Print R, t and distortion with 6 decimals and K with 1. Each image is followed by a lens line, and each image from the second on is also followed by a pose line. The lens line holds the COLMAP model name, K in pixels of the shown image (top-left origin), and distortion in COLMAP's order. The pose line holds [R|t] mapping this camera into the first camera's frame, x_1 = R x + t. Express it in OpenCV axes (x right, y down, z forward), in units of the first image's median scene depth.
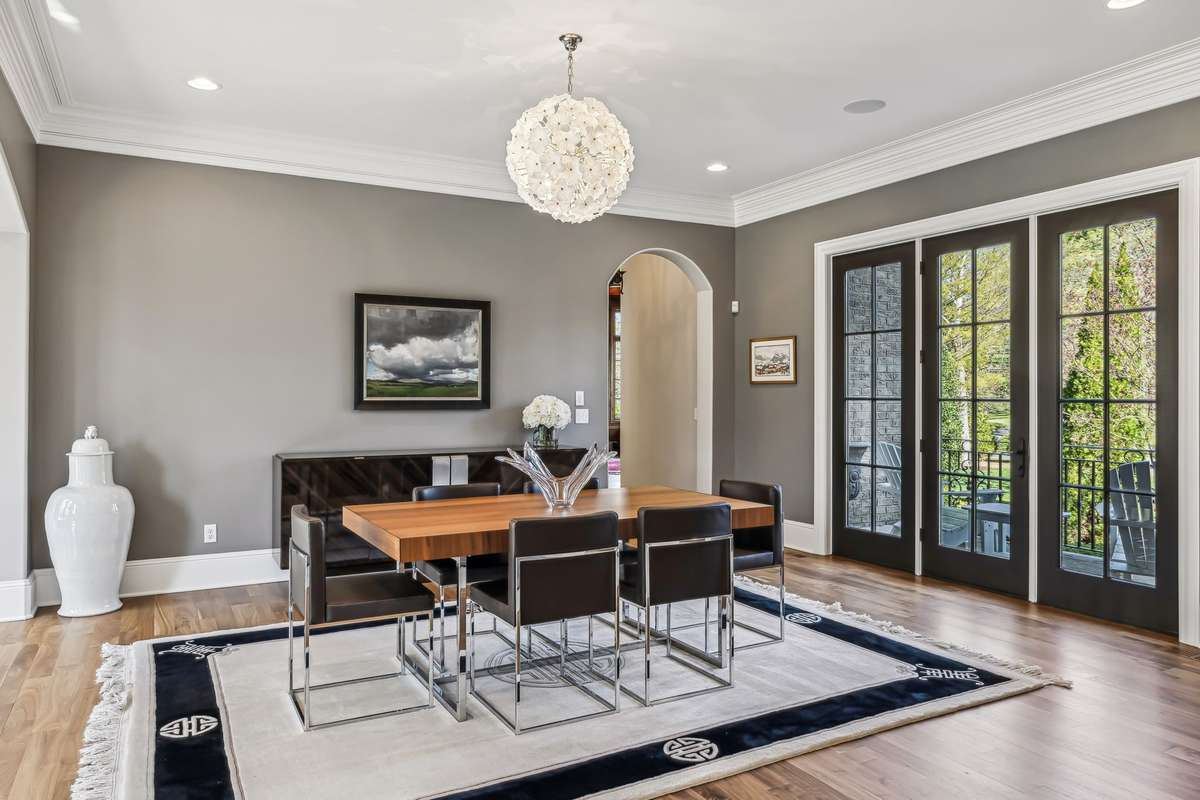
lens RADIAL K [[766.1, 0, 593.8], [0, 766.1, 392.9], [0, 0, 1]] dist [0.004495, 0.000442]
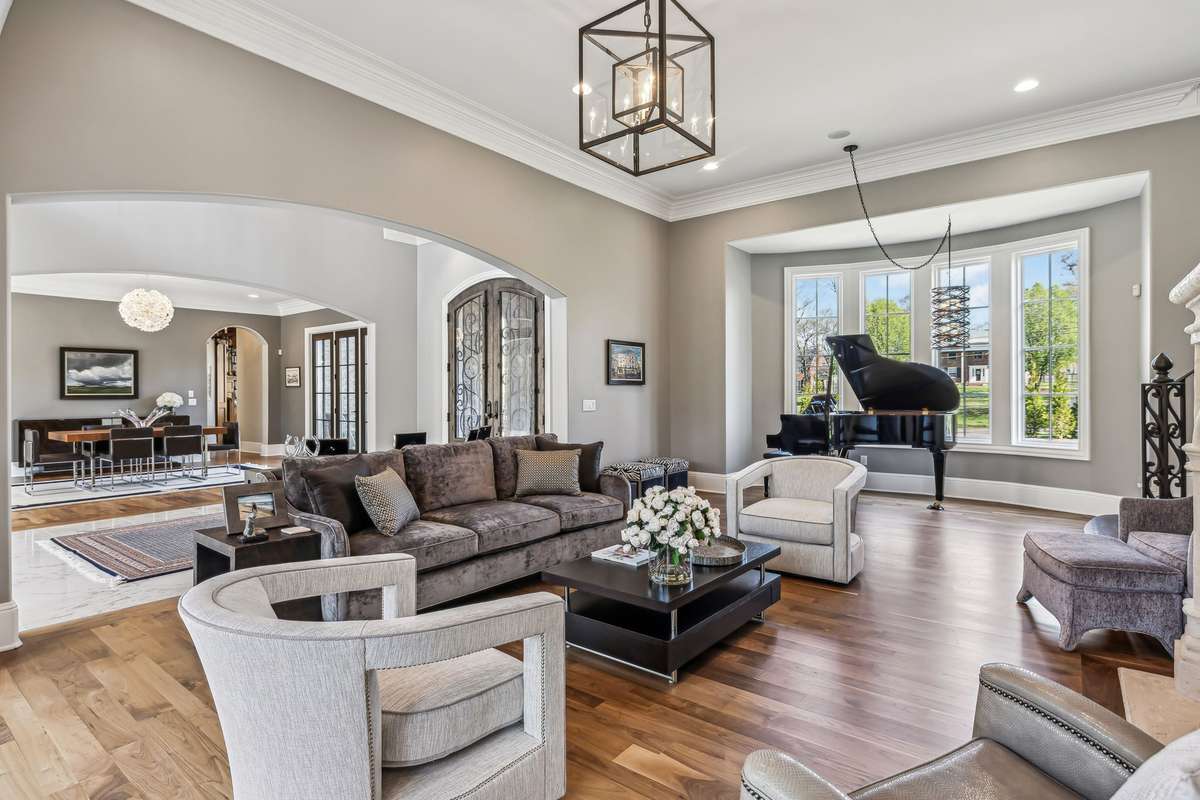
lens RADIAL K [[616.5, 0, 605.1], [0, 616.5, 396.8], [0, 0, 1]] dist [0.001383, 0.000943]
pose [[0.927936, -0.008642, 0.372639, 0.466008], [0.006668, 0.999956, 0.006586, 0.012618], [-0.372680, -0.003627, 0.927953, -1.196090]]
